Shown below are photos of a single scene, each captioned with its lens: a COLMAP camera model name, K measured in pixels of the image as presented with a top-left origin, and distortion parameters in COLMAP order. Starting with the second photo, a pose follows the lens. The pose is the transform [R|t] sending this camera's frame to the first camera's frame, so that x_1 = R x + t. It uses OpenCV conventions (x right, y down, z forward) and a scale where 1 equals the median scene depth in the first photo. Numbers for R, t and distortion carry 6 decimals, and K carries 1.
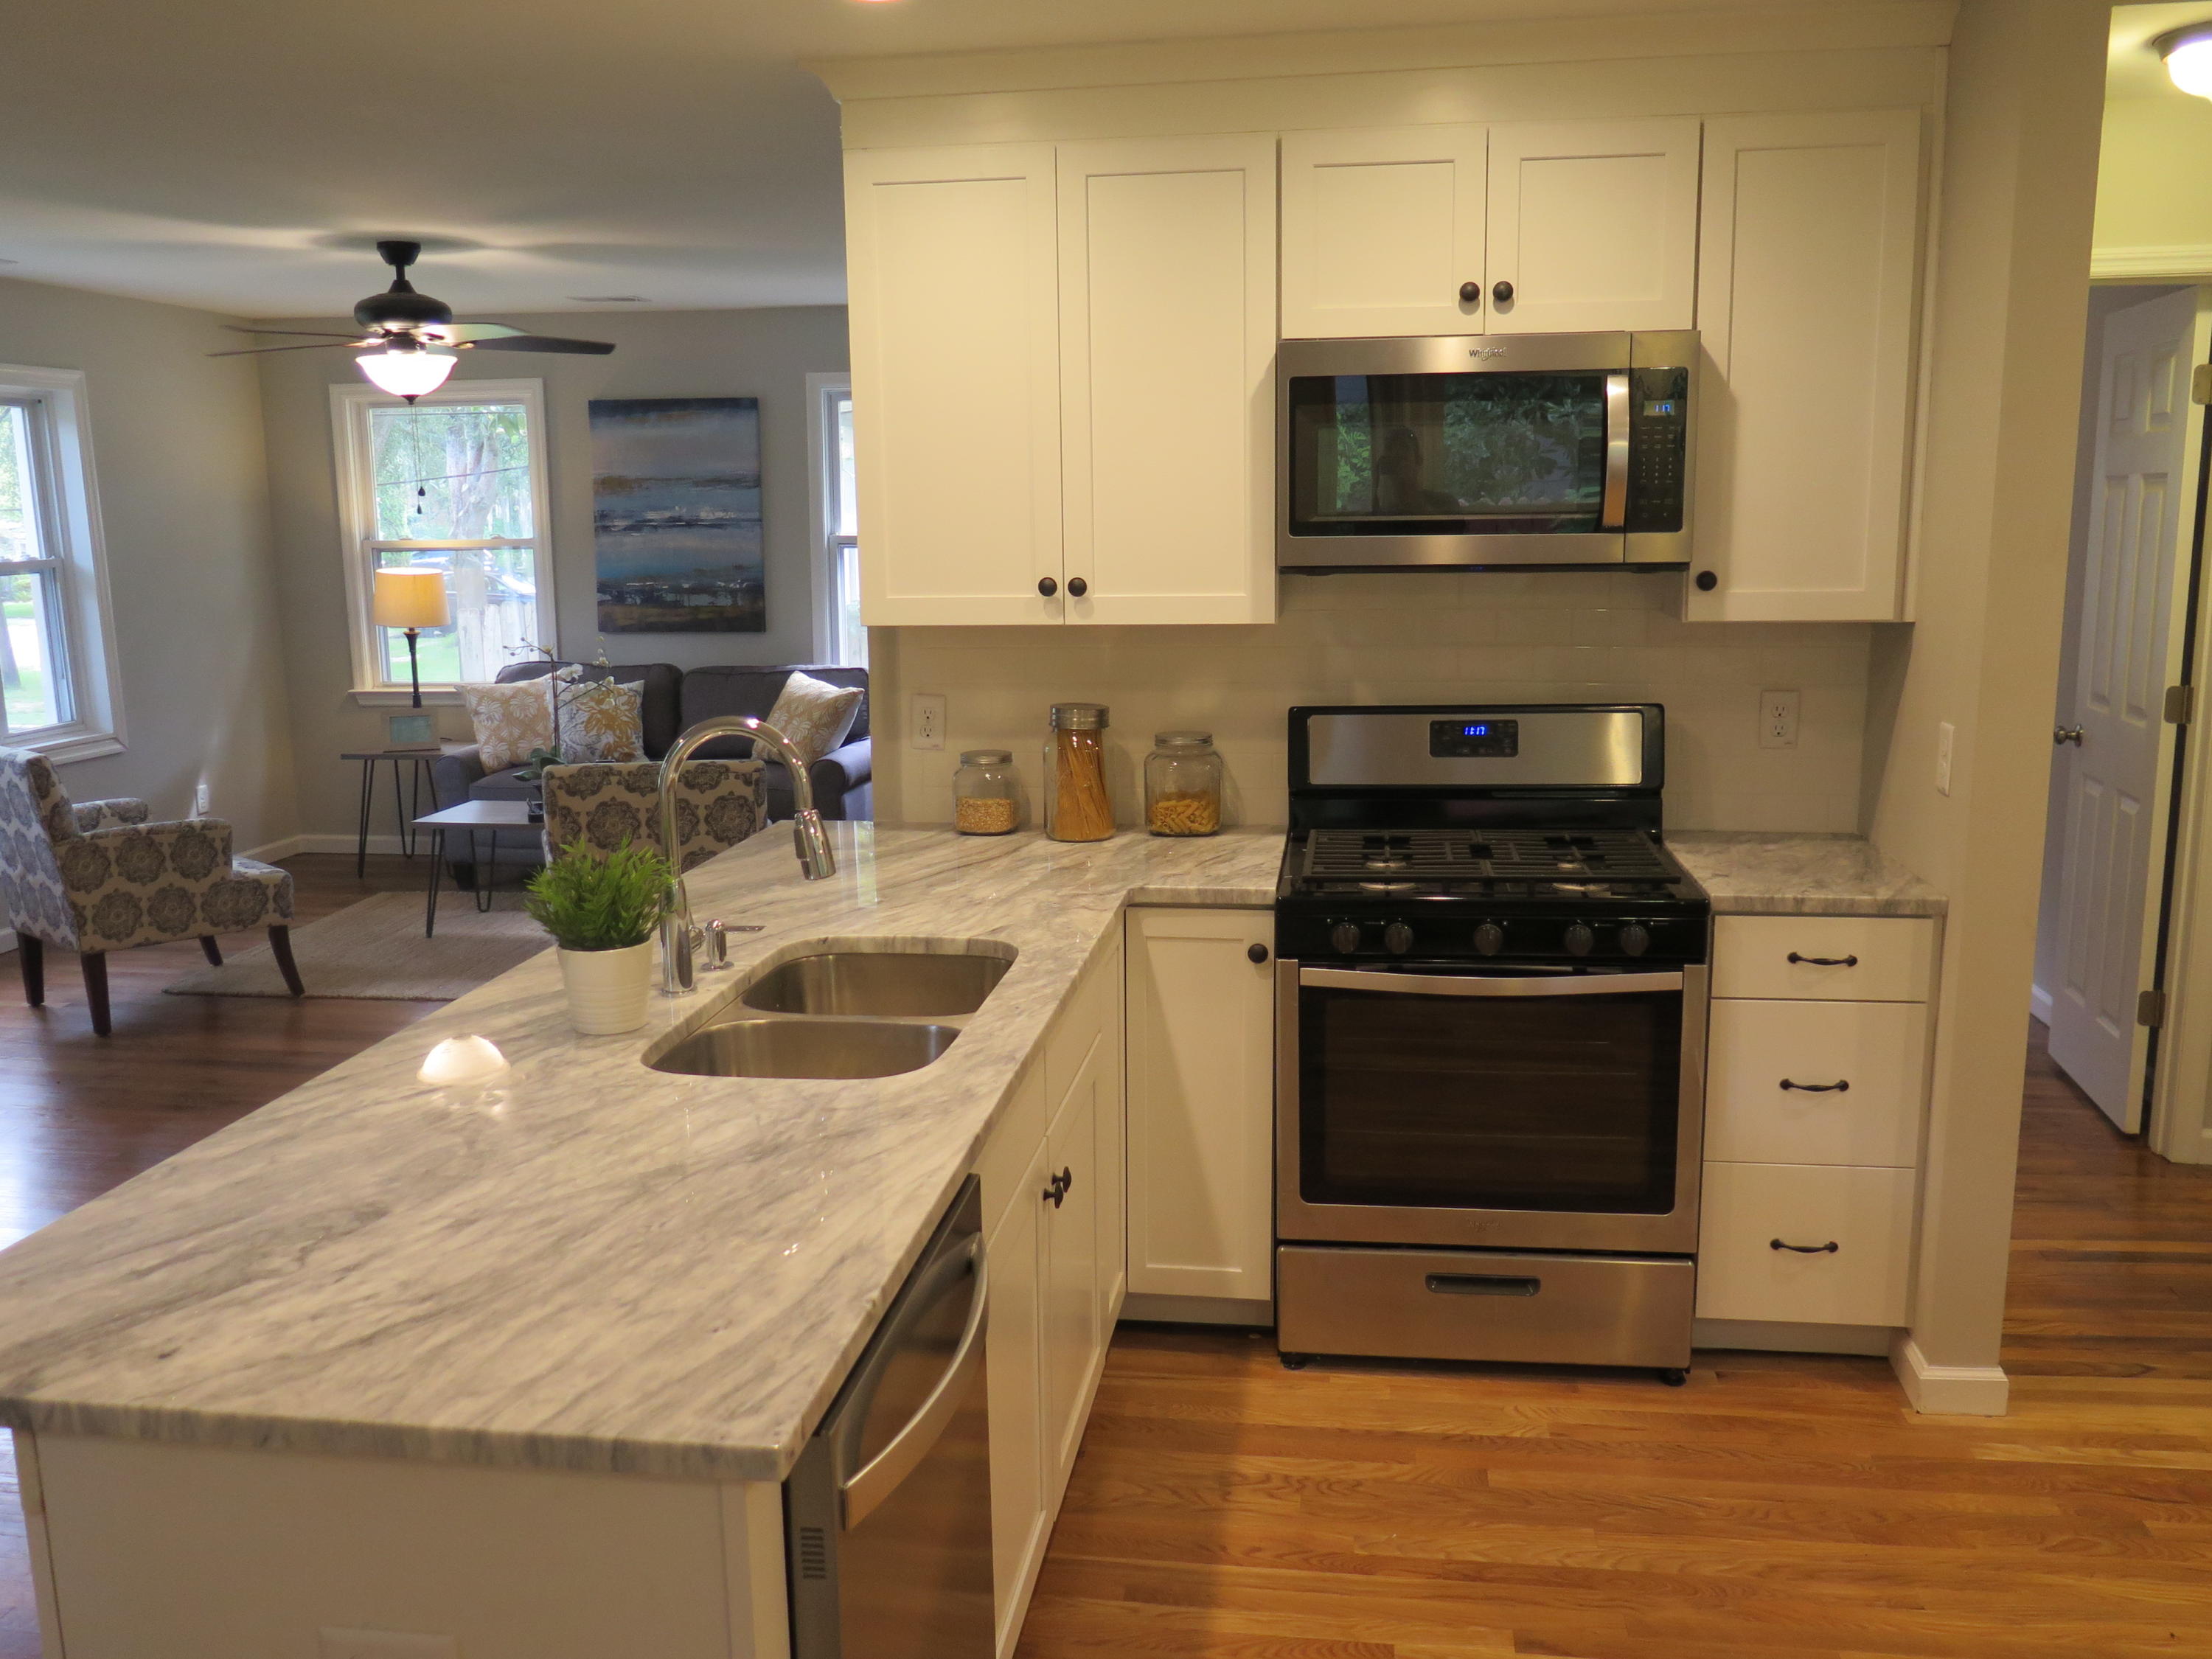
lens RADIAL K [[1845.6, 0, 1096.4], [0, 1845.6, 842.8], [0, 0, 1]] dist [-0.027912, 0.009317]
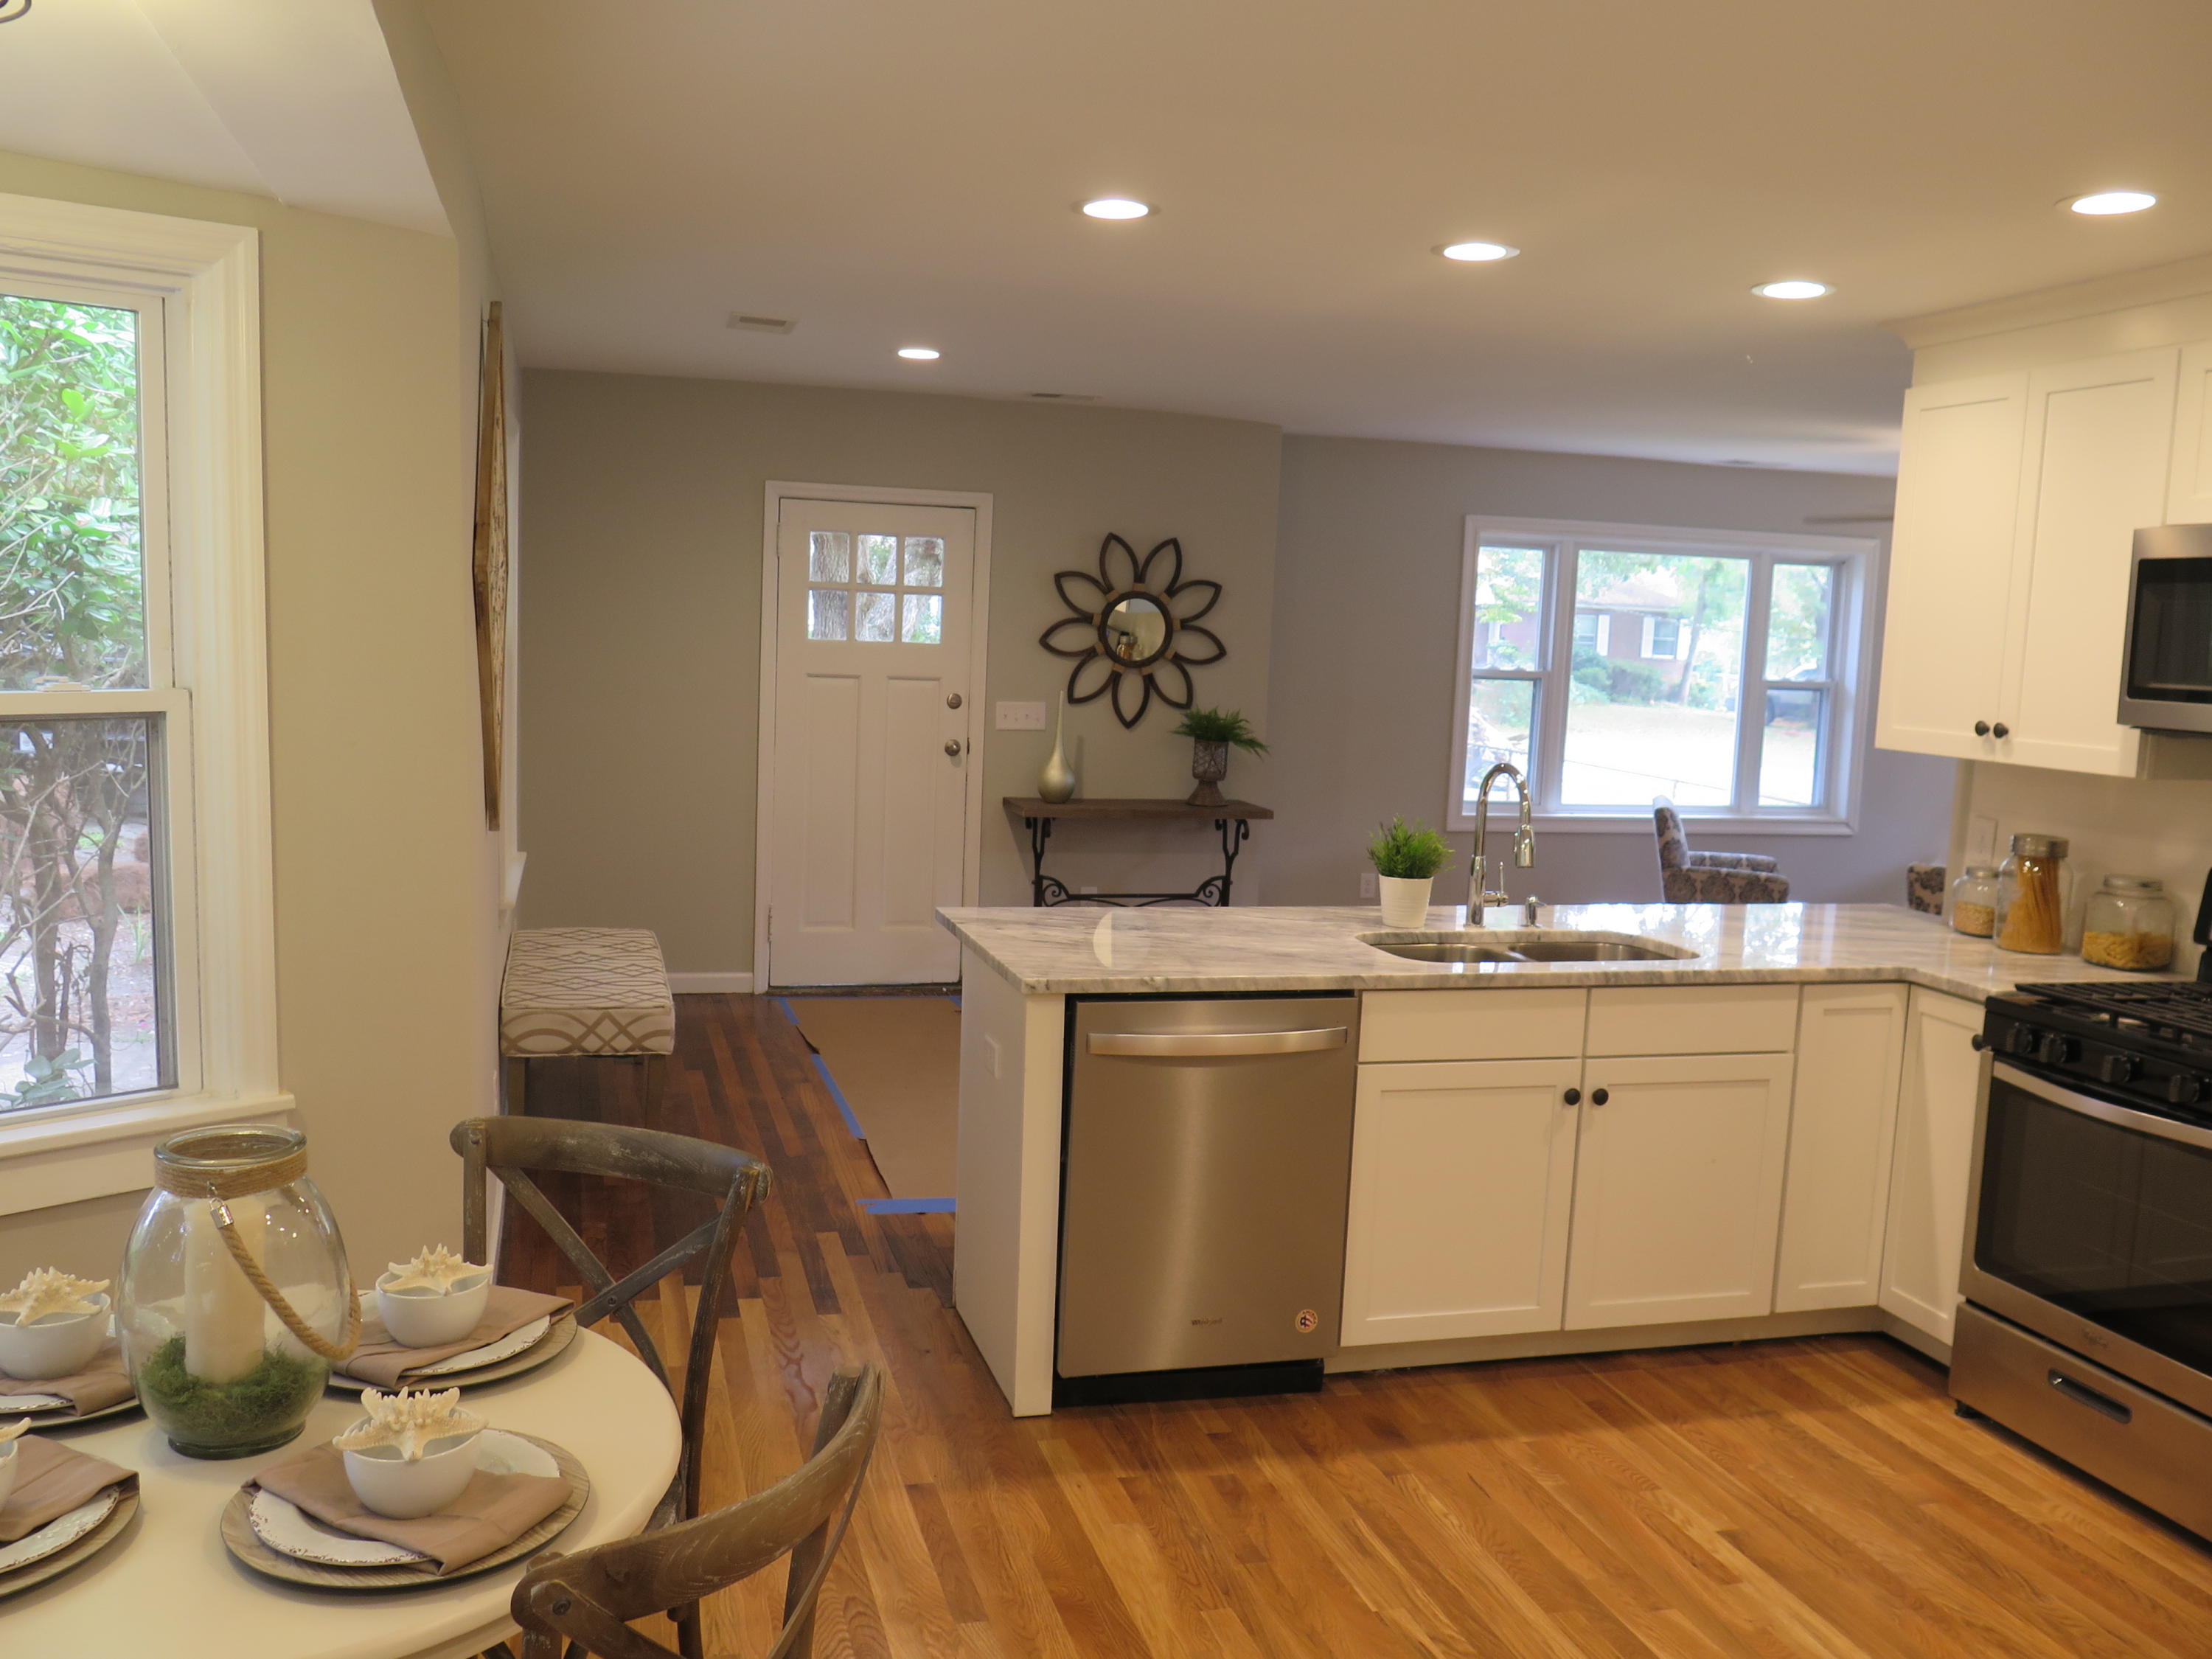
lens RADIAL K [[1850.7, 0, 1106.2], [0, 1850.7, 844.1], [0, 0, 1]] dist [-0.023152, 0.012752]
pose [[0.412288, 0.141114, -0.900059, 0.384957], [-0.212544, 0.975569, 0.055593, -0.004582], [0.885914, 0.168381, 0.432208, -0.008417]]
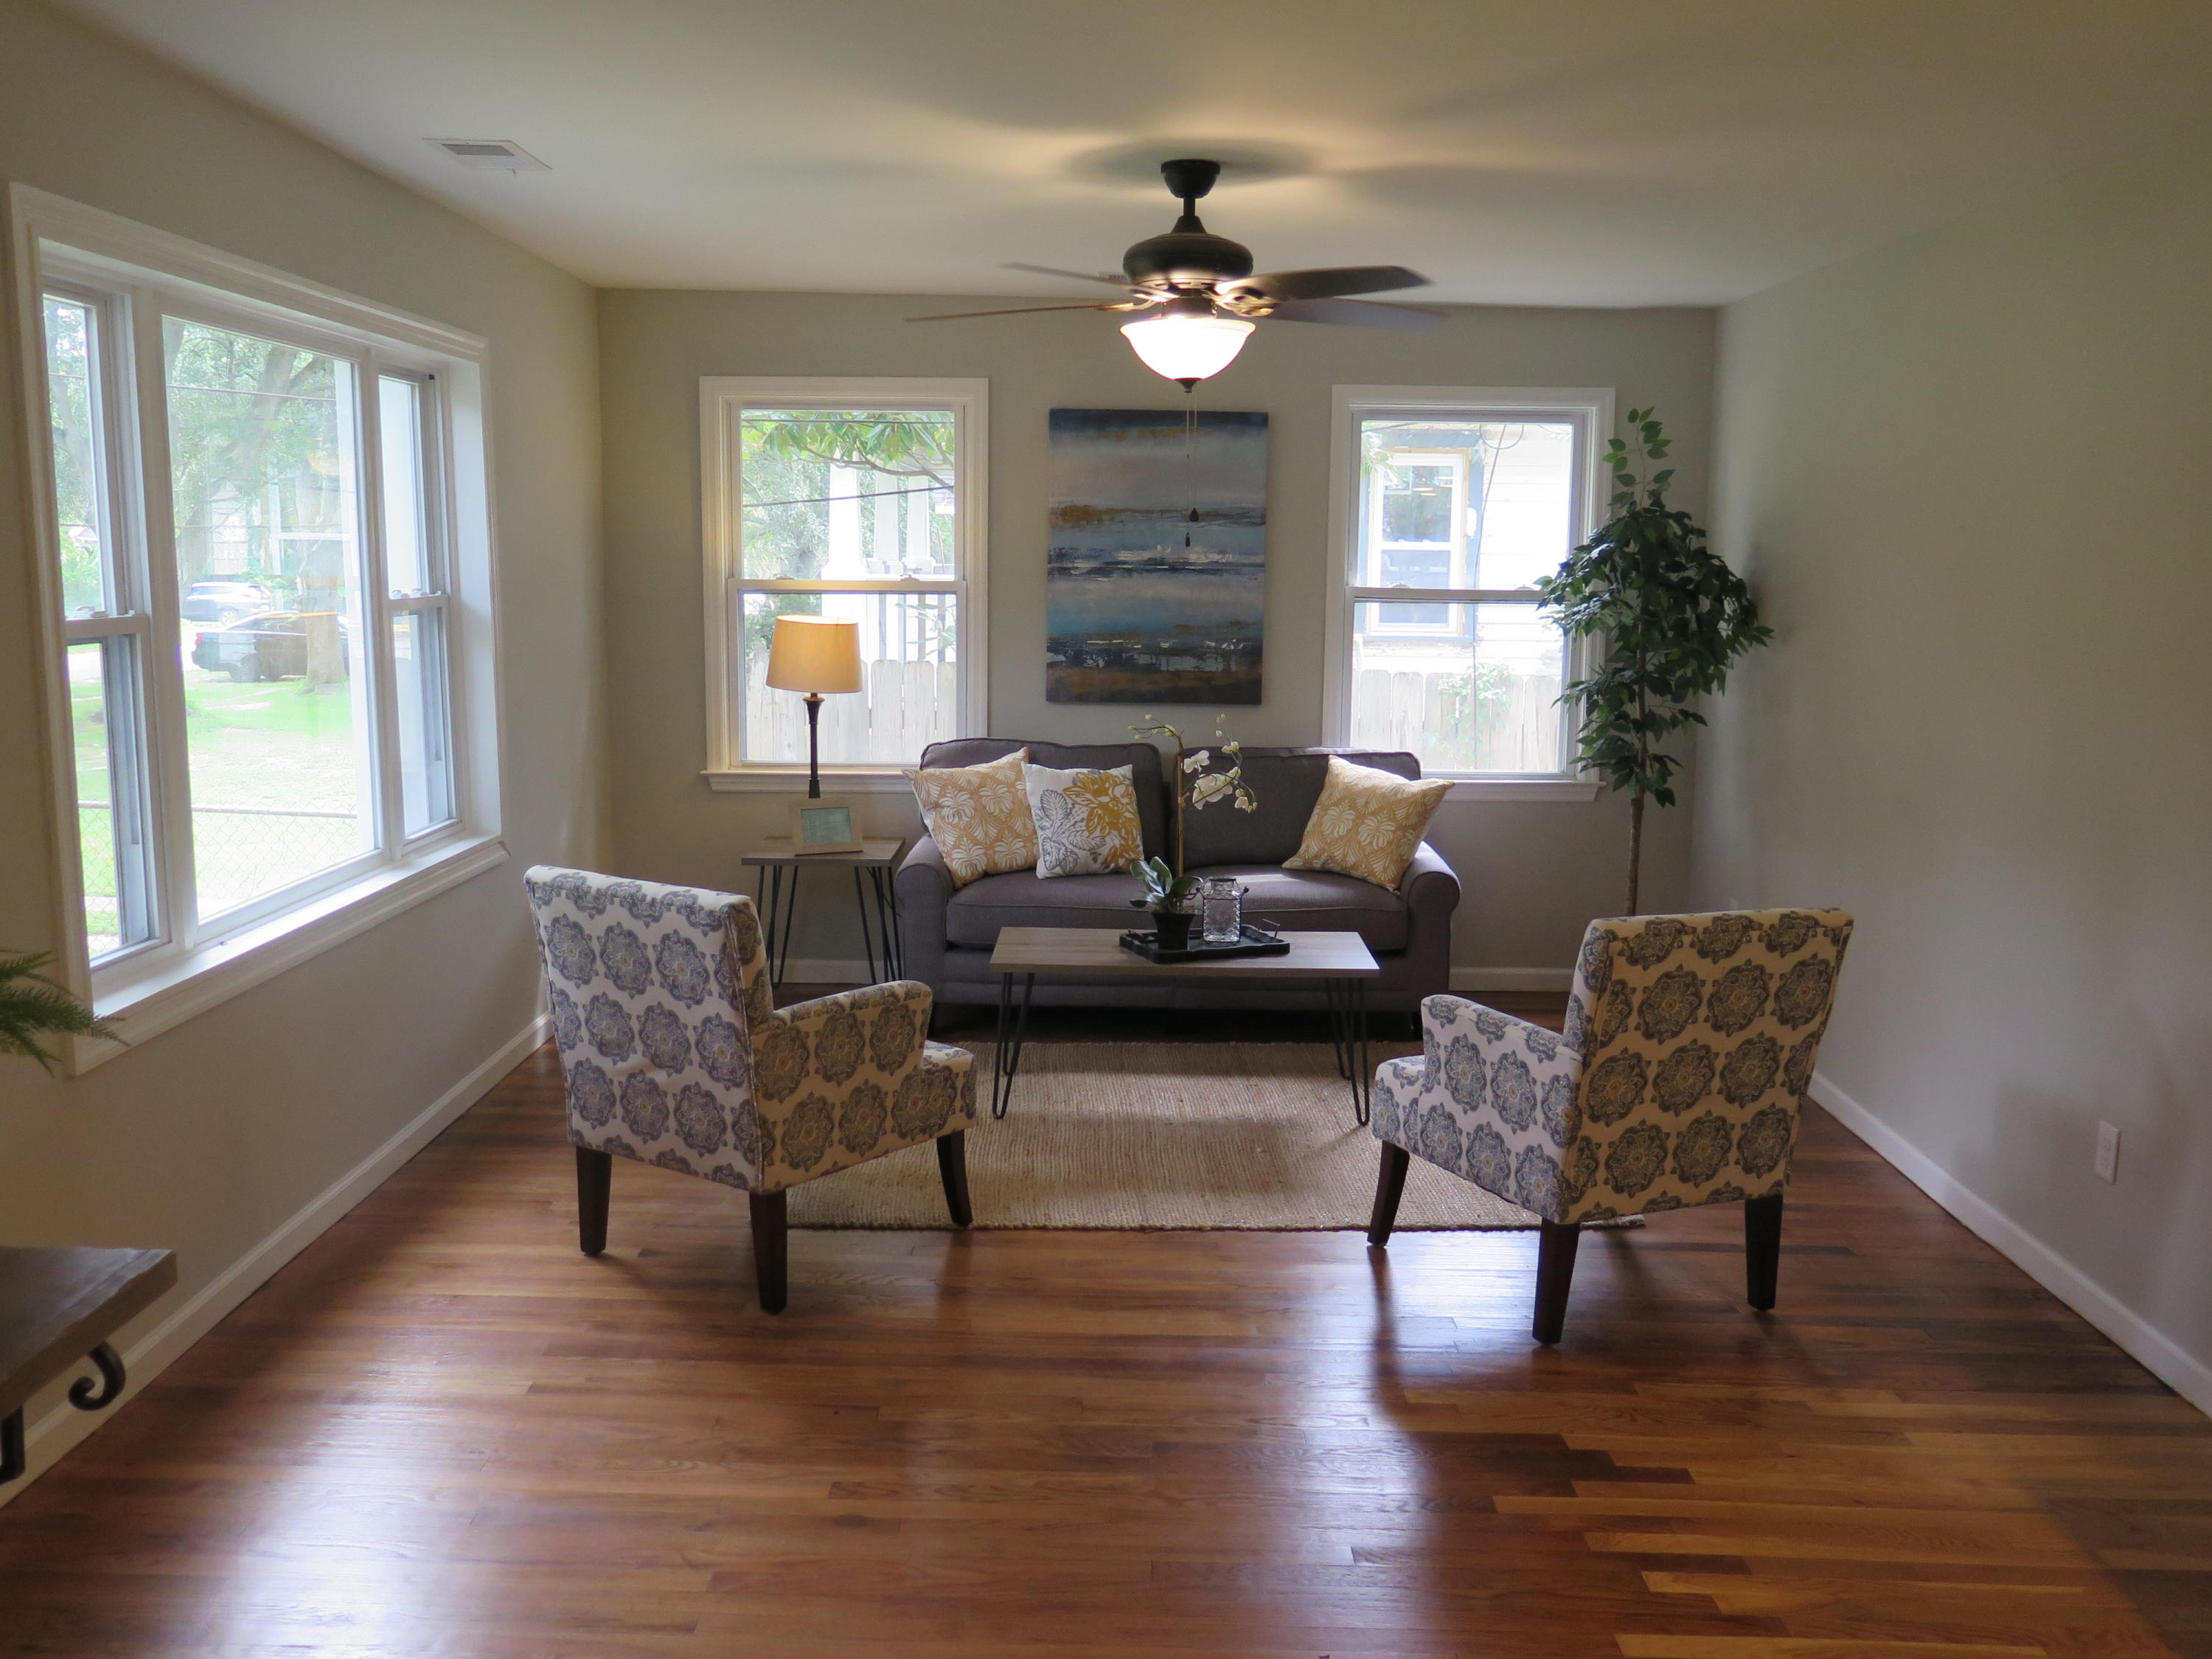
lens RADIAL K [[1845.6, 0, 1096.4], [0, 1845.6, 842.8], [0, 0, 1]] dist [-0.027912, 0.009317]
pose [[0.991052, 0.003347, 0.133435, -0.376105], [0.000412, 0.999604, -0.028130, -0.033818], [-0.133476, 0.027933, 0.990658, 0.229937]]
